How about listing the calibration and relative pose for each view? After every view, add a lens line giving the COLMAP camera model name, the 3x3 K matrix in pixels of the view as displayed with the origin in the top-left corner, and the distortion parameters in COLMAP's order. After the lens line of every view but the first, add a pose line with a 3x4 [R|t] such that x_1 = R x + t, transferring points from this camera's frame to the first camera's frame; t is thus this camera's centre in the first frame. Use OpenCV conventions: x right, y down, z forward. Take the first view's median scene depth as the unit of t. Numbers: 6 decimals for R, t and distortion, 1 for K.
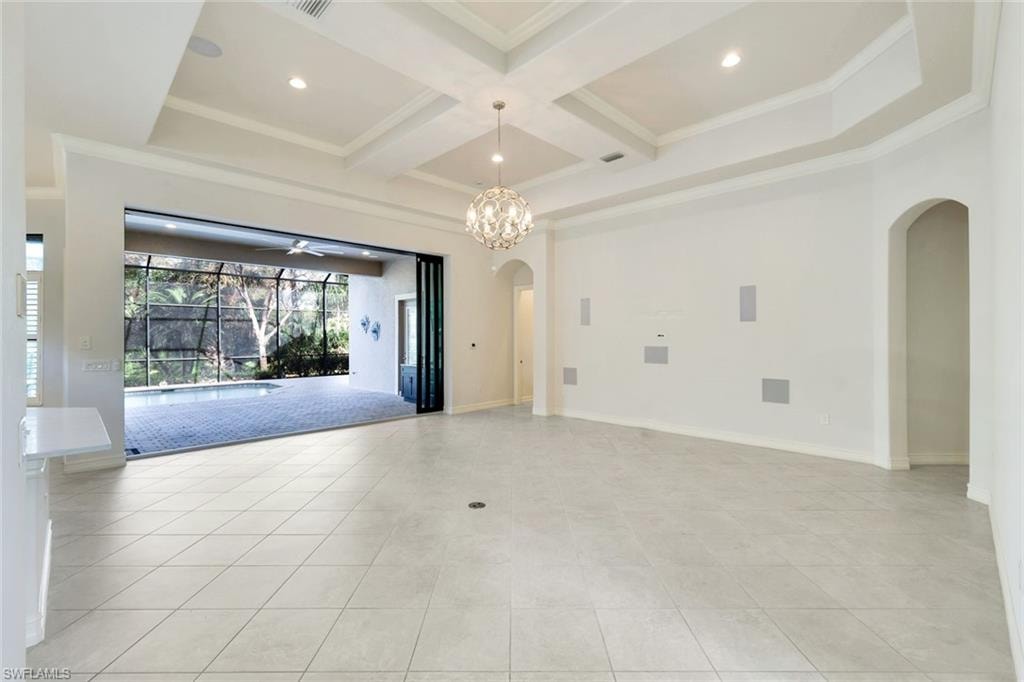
lens RADIAL K [[448.7, 0, 515.4], [0, 448.7, 335.8], [0, 0, 1]] dist [0.002288, -0.000069]
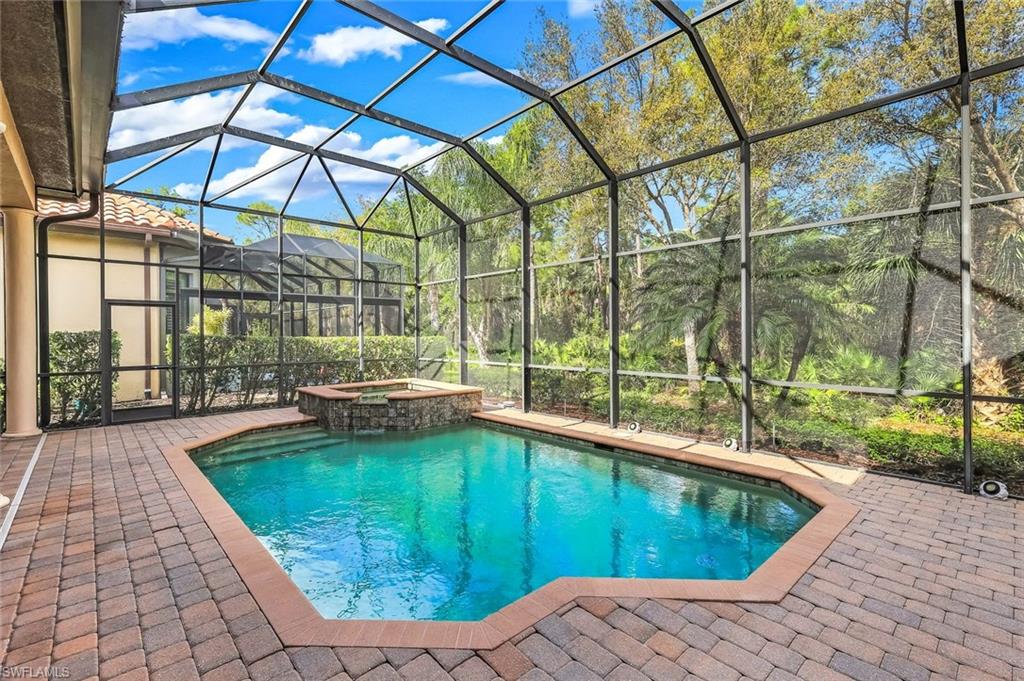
lens RADIAL K [[459.8, 0, 514.2], [0, 459.8, 338.5], [0, 0, 1]] dist [0.002297, 0.000566]
pose [[-0.046642, 0.013993, -0.998814, -0.536645], [0.004156, 0.999896, 0.013814, 0.013609], [0.998903, -0.003506, -0.046696, 1.543782]]
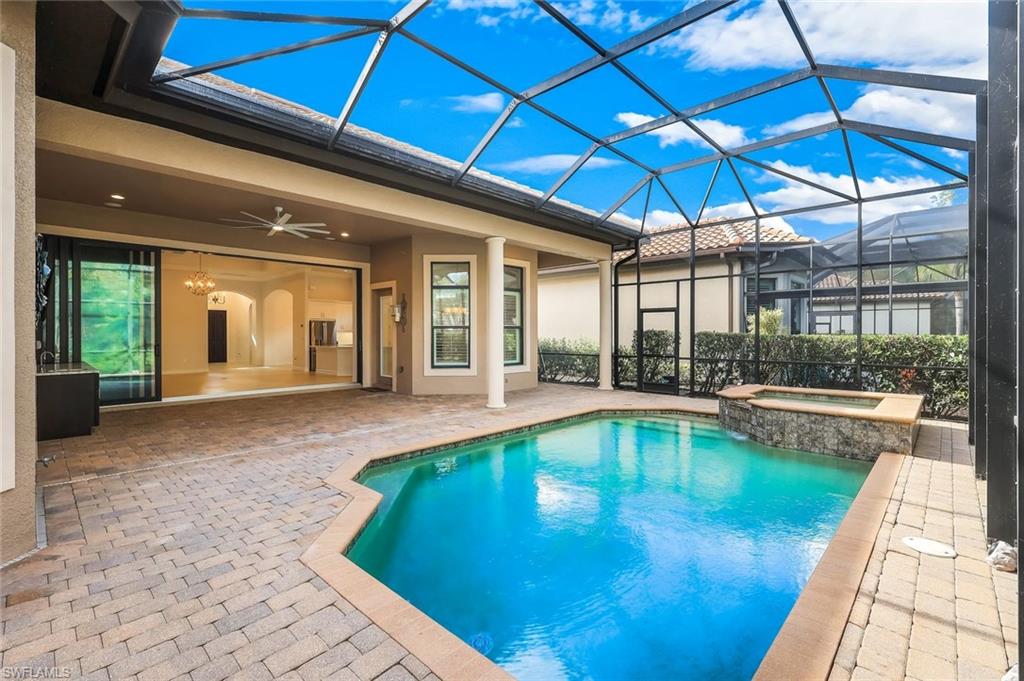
lens RADIAL K [[453.4, 0, 511.5], [0, 453.4, 336.7], [0, 0, 1]] dist [0.001794, 0.000059]
pose [[-0.999687, -0.000751, -0.025011, -0.979812], [-0.000826, 0.999995, 0.002961, 0.024355], [0.025009, 0.002981, -0.999683, 2.030124]]
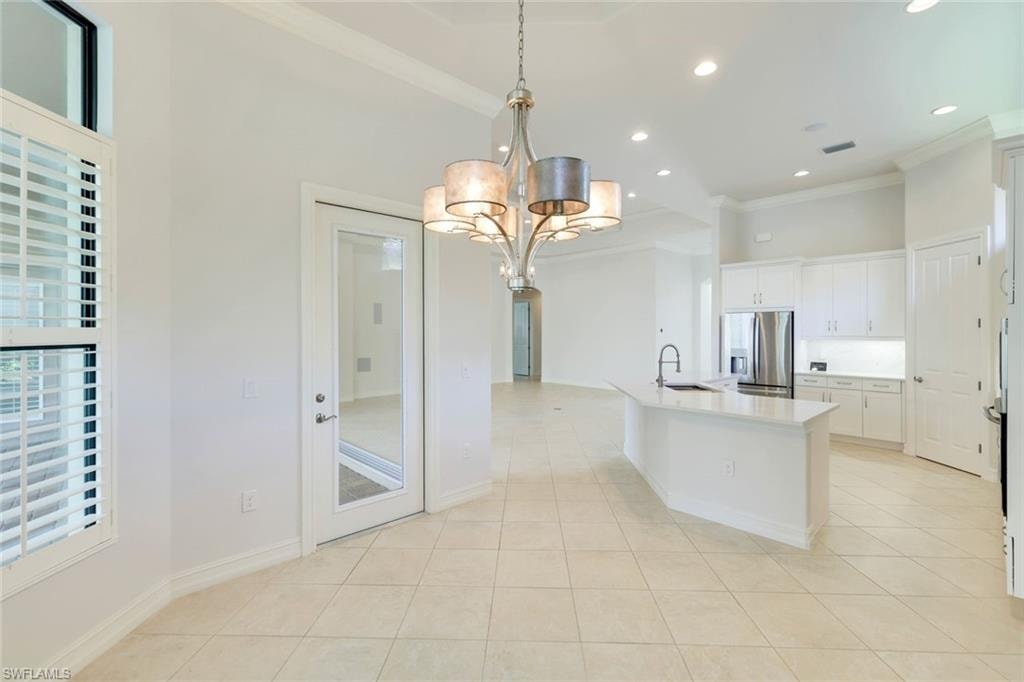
lens RADIAL K [[452.5, 0, 506.8], [0, 452.5, 331.8], [0, 0, 1]] dist [0.001488, -0.000255]
pose [[0.045867, -0.000914, 0.998947, -1.050568], [0.001961, 0.999998, 0.000825, -0.001720], [-0.998946, 0.001921, 0.045869, 0.520859]]
